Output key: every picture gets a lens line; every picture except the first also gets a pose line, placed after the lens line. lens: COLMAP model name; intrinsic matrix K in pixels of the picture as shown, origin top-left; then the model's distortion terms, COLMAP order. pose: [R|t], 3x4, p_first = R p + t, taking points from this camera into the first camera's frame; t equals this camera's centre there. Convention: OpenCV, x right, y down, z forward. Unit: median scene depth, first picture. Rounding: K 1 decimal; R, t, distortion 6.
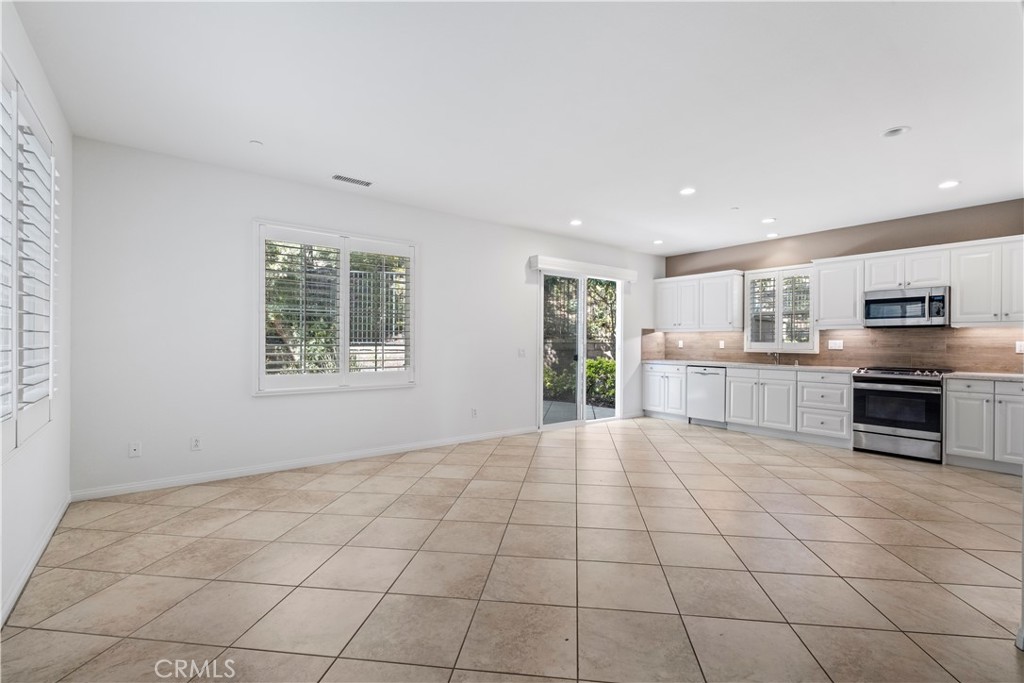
lens RADIAL K [[451.5, 0, 514.4], [0, 451.5, 339.7], [0, 0, 1]] dist [-0.000546, -0.000225]
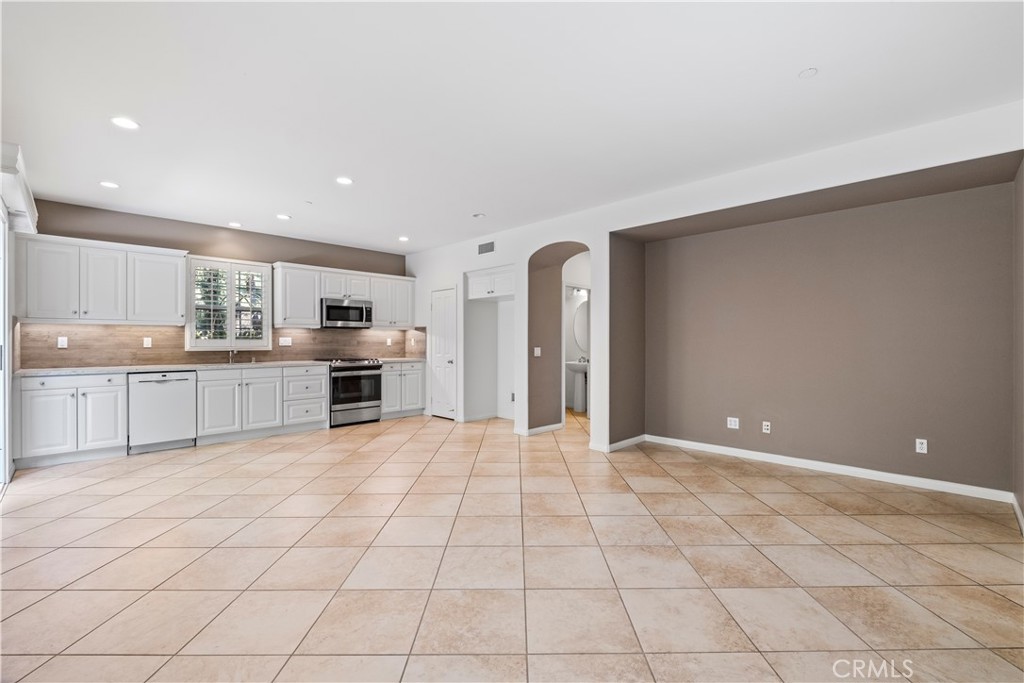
lens RADIAL K [[451.5, 0, 514.4], [0, 451.5, 339.7], [0, 0, 1]] dist [-0.000546, -0.000225]
pose [[-0.121956, -0.004021, 0.992527, -0.446223], [-0.005380, 0.999980, 0.003390, -0.000181], [-0.992521, -0.004926, -0.121975, 0.566880]]
